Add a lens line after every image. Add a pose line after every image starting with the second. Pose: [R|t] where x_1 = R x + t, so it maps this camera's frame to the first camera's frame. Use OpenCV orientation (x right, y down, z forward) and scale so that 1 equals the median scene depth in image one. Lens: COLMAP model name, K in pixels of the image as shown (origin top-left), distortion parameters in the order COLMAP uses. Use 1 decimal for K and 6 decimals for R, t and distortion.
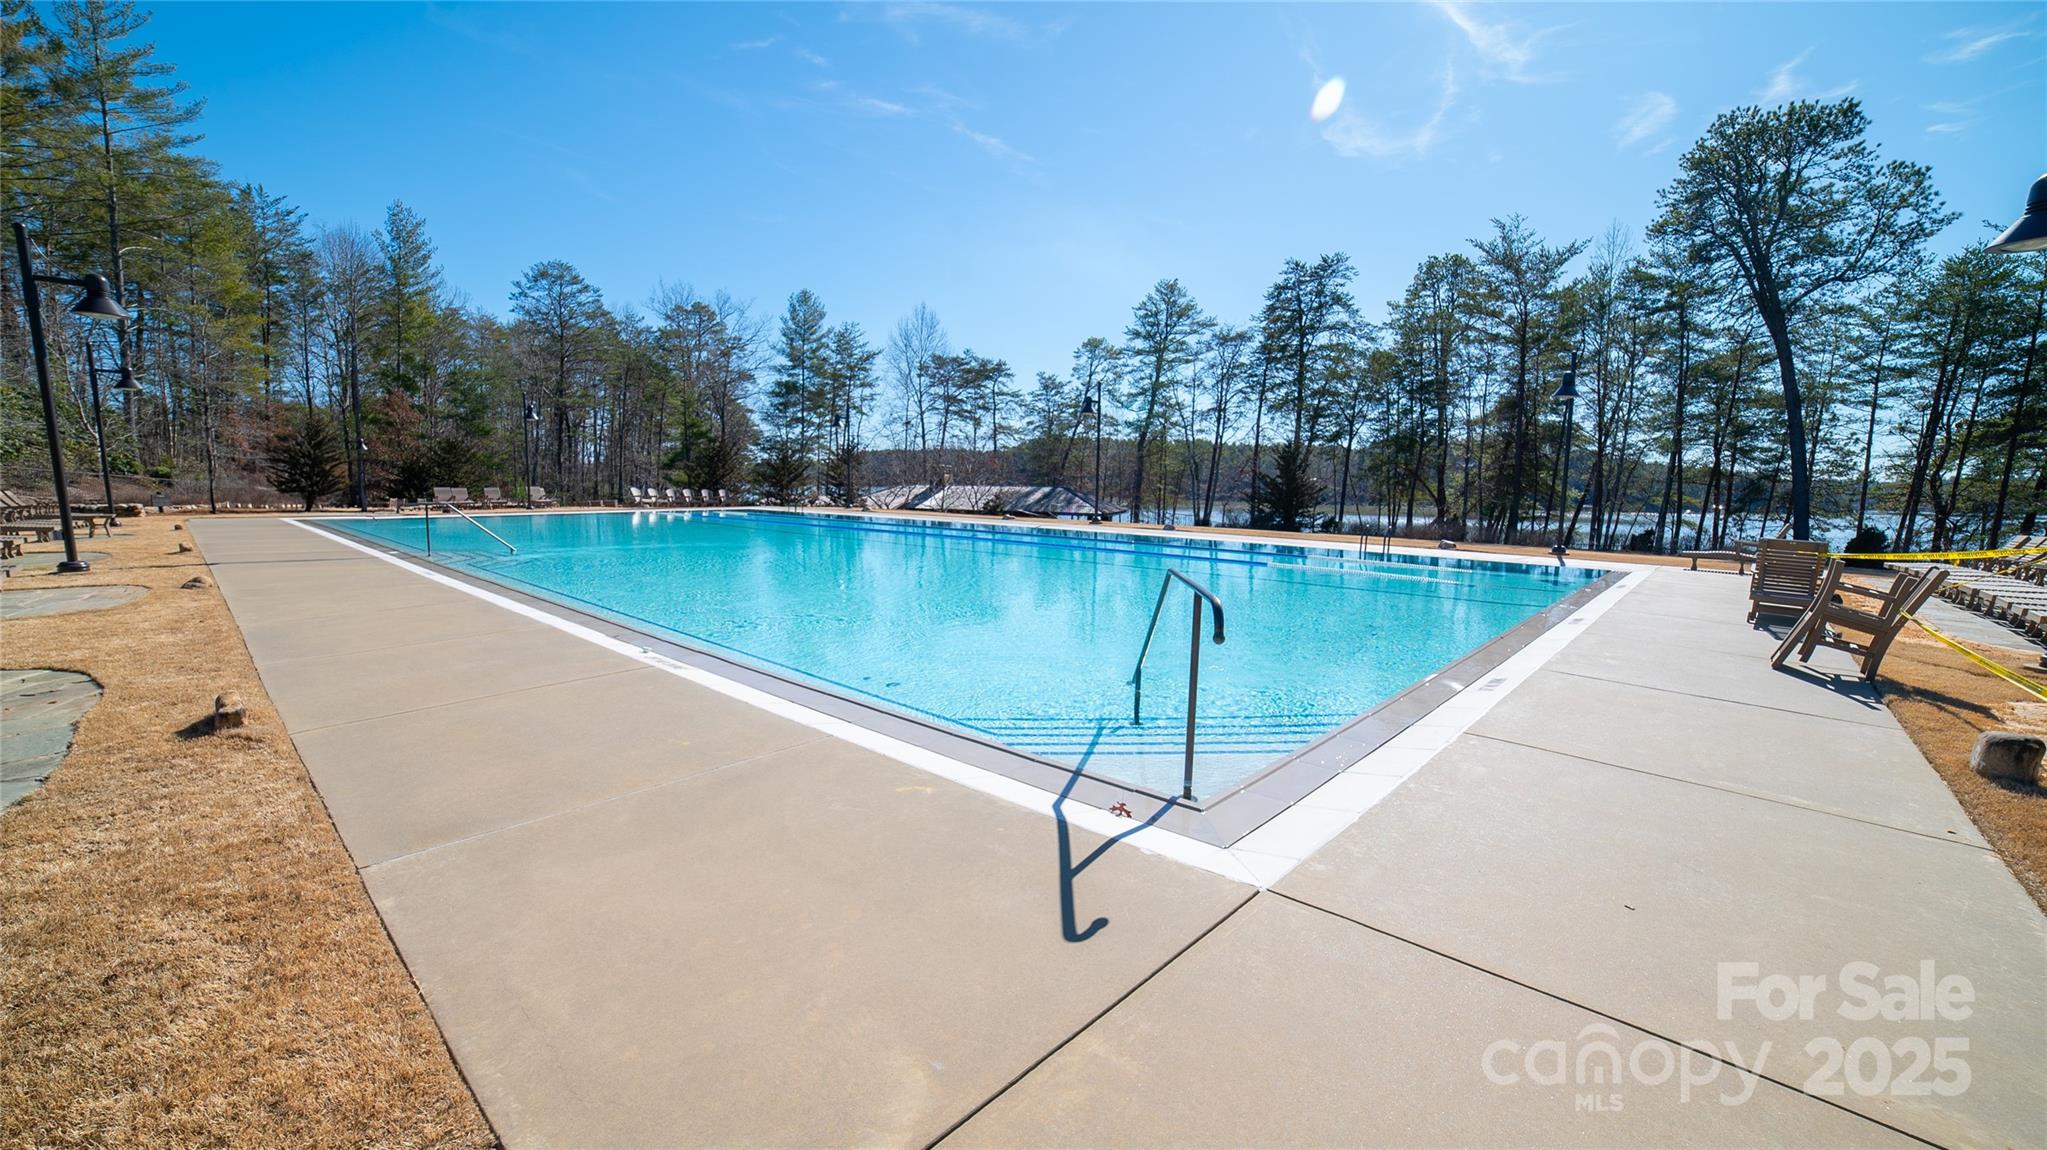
lens RADIAL K [[820.5, 0, 988.1], [0, 820.5, 570.6], [0, 0, 1]] dist [0.000358, 0.000192]
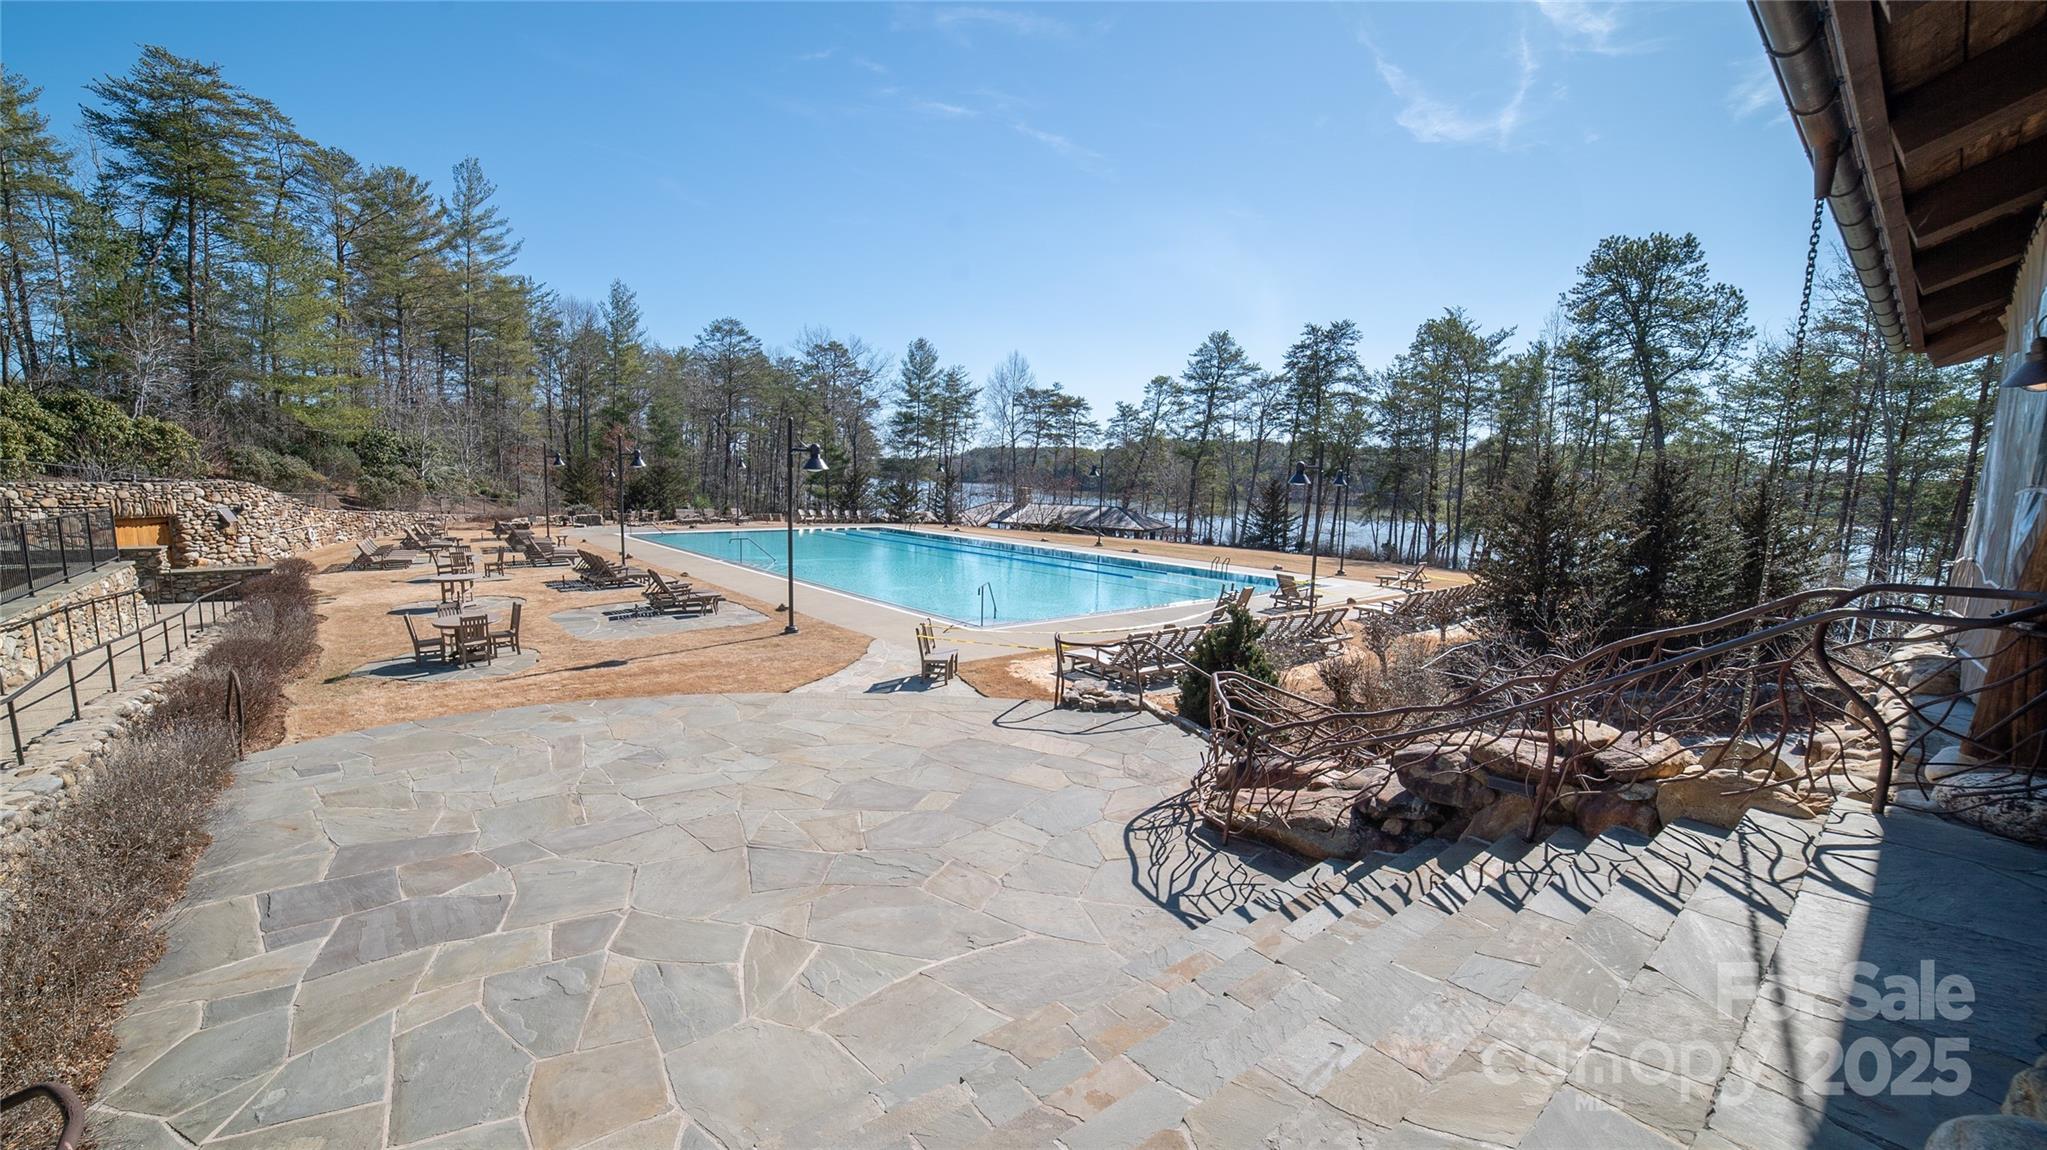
lens RADIAL K [[820.5, 0, 988.1], [0, 820.5, 570.6], [0, 0, 1]] dist [0.000358, 0.000192]
pose [[0.990774, 0.021061, -0.133877, 0.046780], [-0.020625, 0.999777, 0.004644, -0.004511], [0.133945, -0.001840, 0.990987, -0.201960]]
